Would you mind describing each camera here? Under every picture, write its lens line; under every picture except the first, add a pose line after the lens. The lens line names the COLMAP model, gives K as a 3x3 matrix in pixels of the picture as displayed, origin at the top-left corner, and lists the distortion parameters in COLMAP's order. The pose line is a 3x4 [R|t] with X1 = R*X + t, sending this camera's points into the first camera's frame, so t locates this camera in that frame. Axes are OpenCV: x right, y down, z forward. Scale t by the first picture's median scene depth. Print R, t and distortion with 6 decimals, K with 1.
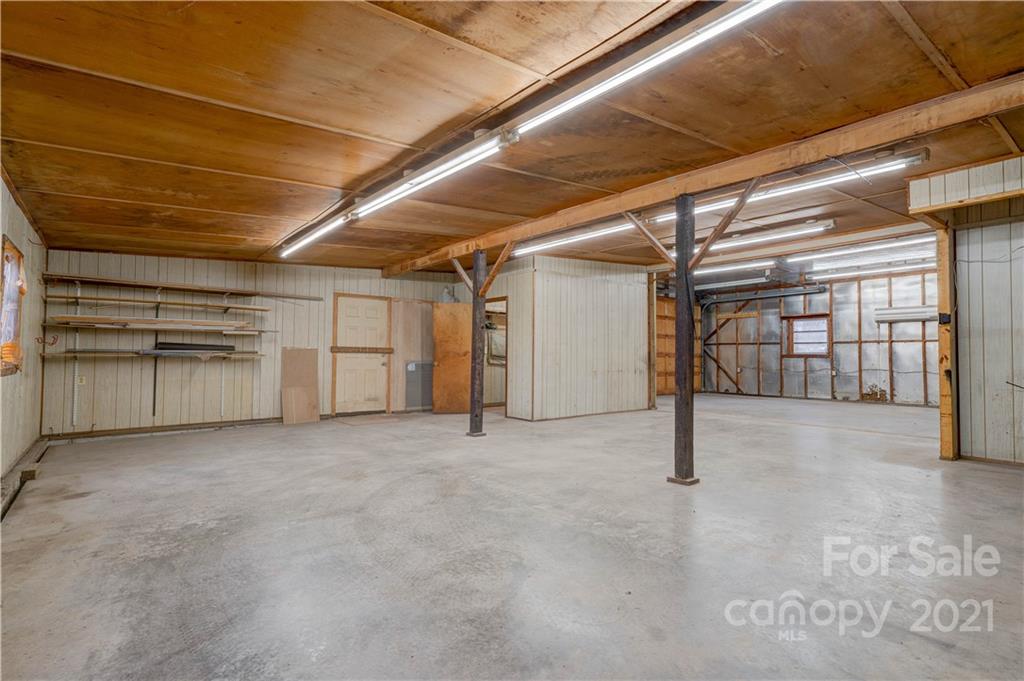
lens RADIAL K [[505.5, 0, 501.7], [0, 505.5, 340.7], [0, 0, 1]] dist [0.005433, 0.000976]
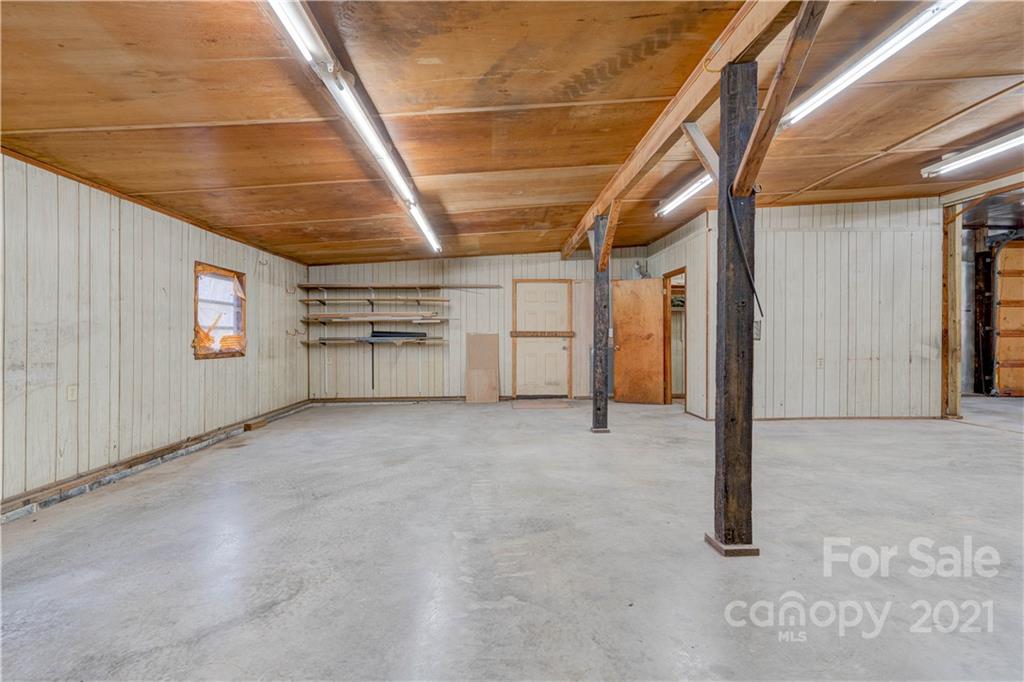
lens RADIAL K [[481.3, 0, 503.2], [0, 481.3, 341.8], [0, 0, 1]] dist [0.009005, 0.001275]
pose [[0.800677, -0.006318, -0.599064, 0.270129], [0.029355, 0.999157, 0.028697, 0.004259], [0.598377, -0.040563, 0.800187, 0.211633]]
